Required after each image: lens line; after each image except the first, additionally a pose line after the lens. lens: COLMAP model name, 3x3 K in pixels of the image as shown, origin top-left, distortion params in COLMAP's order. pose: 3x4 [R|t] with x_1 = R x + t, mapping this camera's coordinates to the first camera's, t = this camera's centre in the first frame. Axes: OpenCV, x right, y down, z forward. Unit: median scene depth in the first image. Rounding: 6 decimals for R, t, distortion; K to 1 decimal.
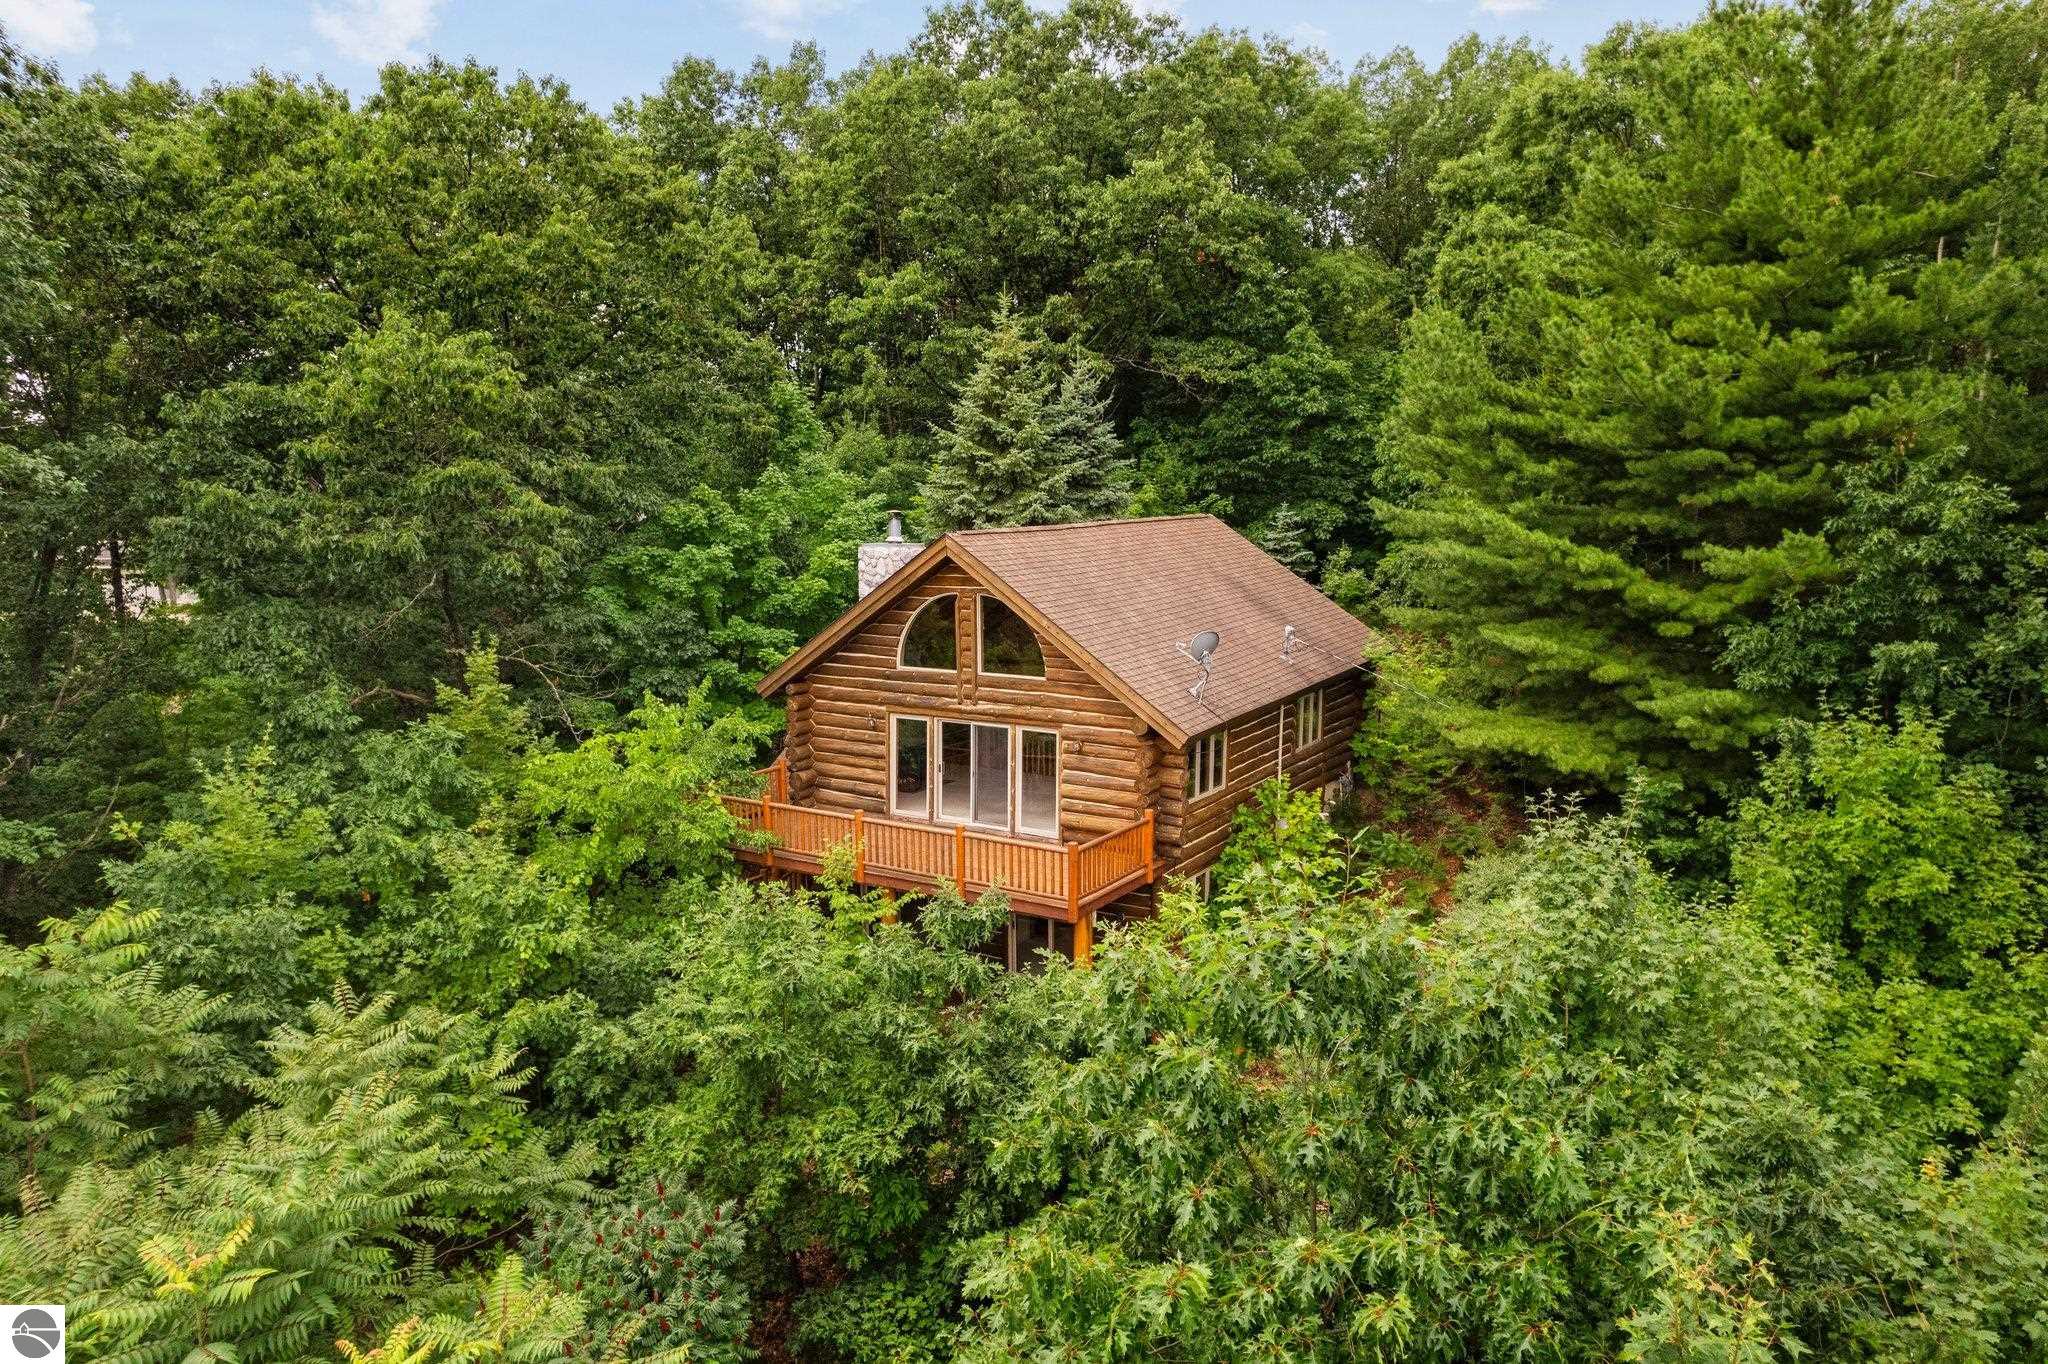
lens RADIAL K [[1350.4, 0, 1030.0], [0, 1350.4, 695.1], [0, 0, 1]] dist [-0.025867, 0.001964]
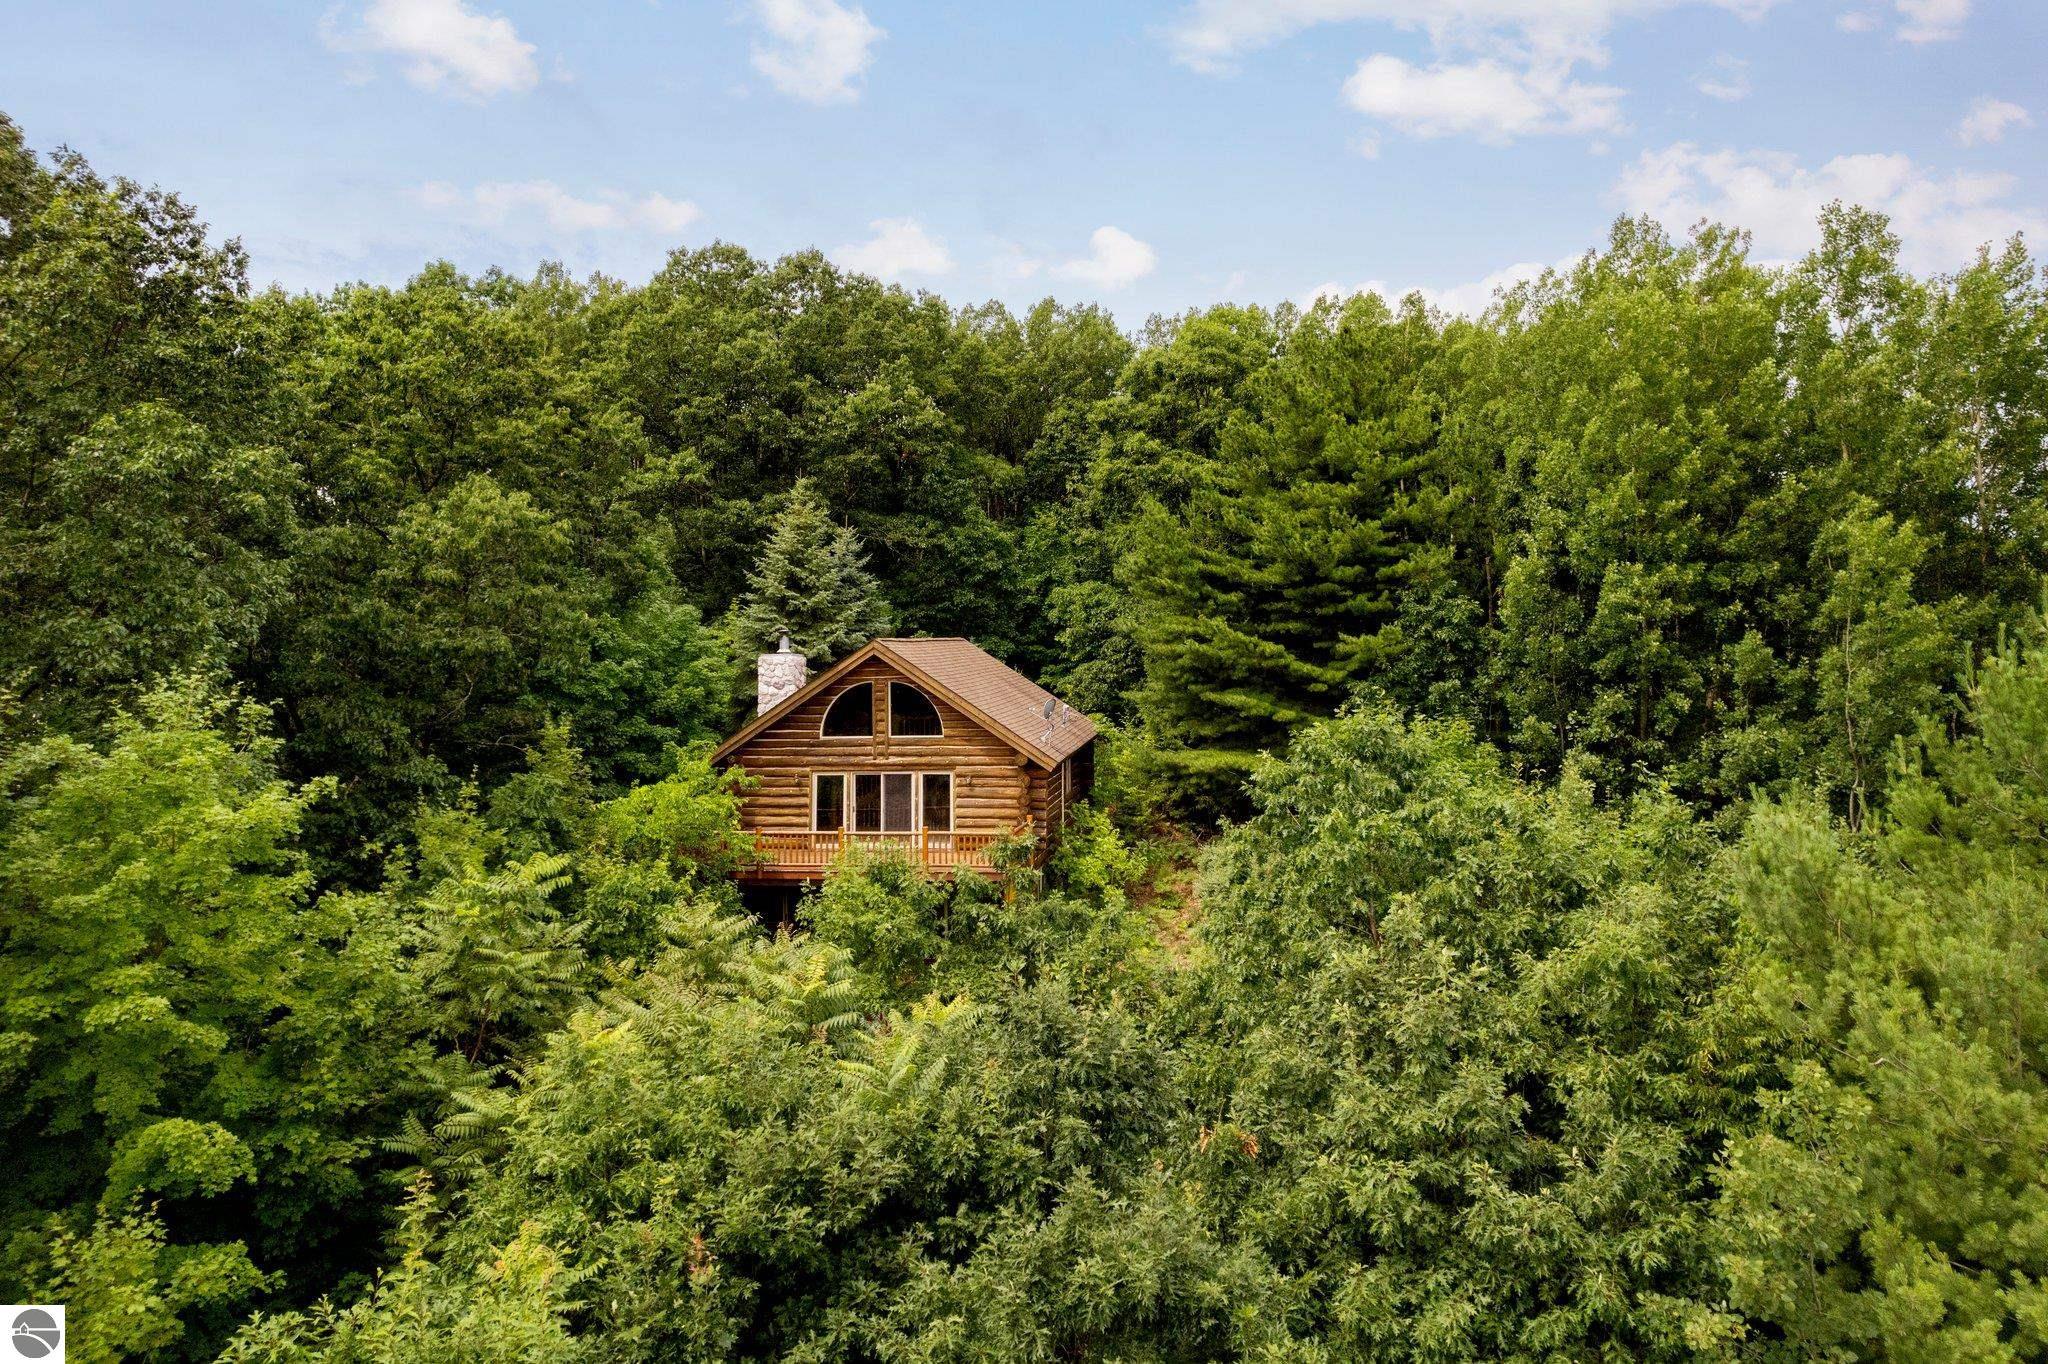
lens RADIAL K [[1345.6, 0, 1050.1], [0, 1345.6, 655.4], [0, 0, 1]] dist [-0.060258, 0.066512]
pose [[0.920568, -0.009456, 0.390469, -0.429265], [0.069492, 0.987722, -0.139915, 0.107967], [-0.384351, 0.155935, 0.909922, -0.370361]]
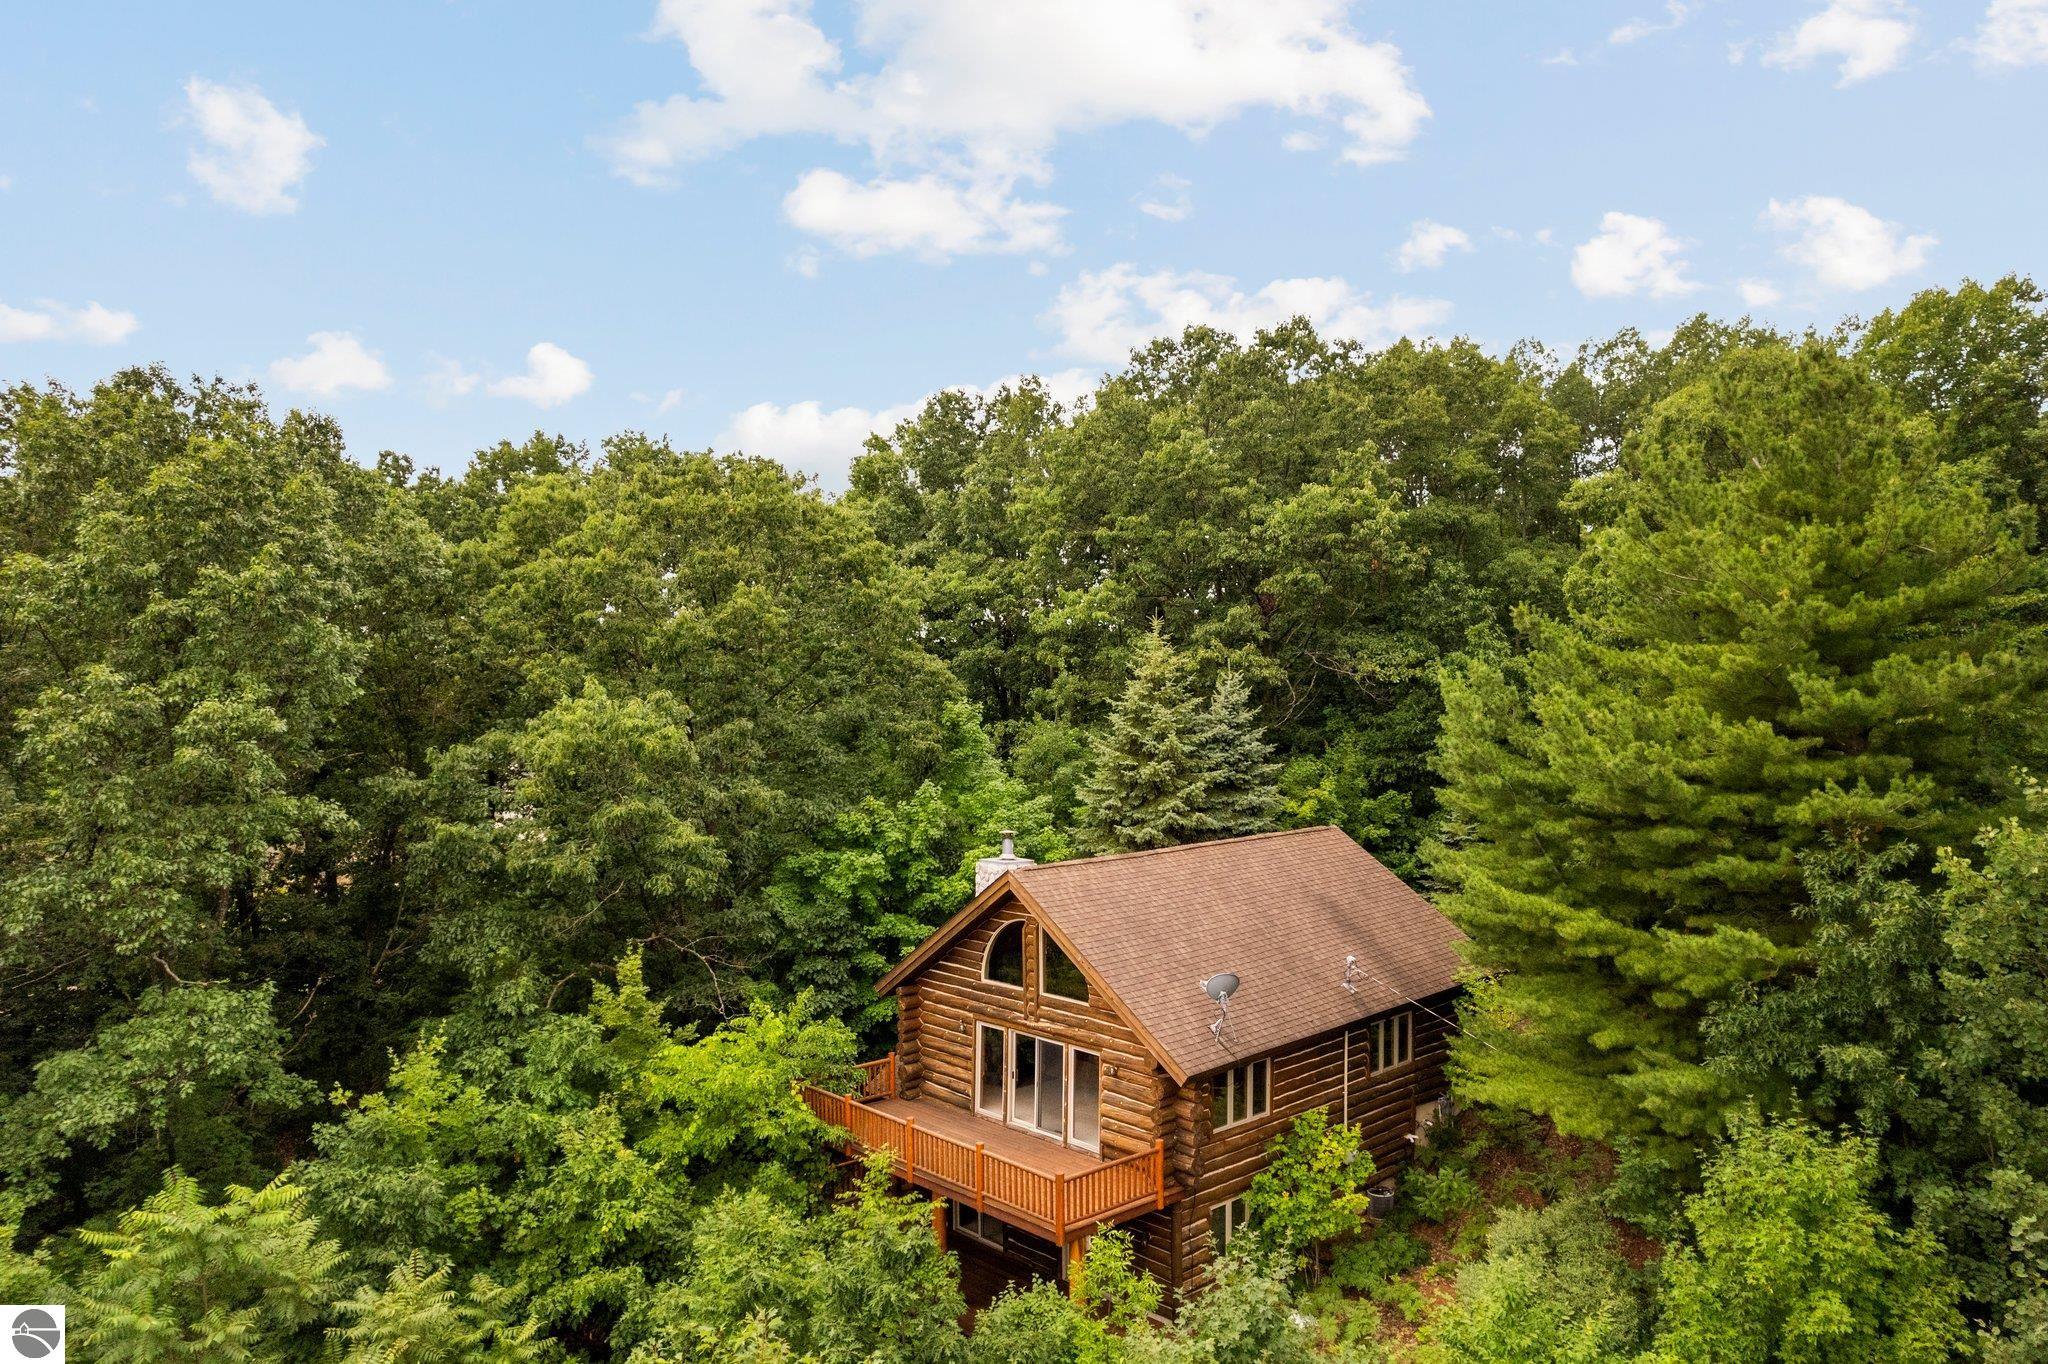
lens RADIAL K [[1328.2, 0, 1031.1], [0, 1328.2, 701.2], [0, 0, 1]] dist [-0.038211, 0.000992]
pose [[0.963470, -0.001585, -0.267811, 0.244366], [-0.039315, 0.988312, -0.147290, -0.091425], [0.264914, 0.152438, 0.952147, -0.079452]]
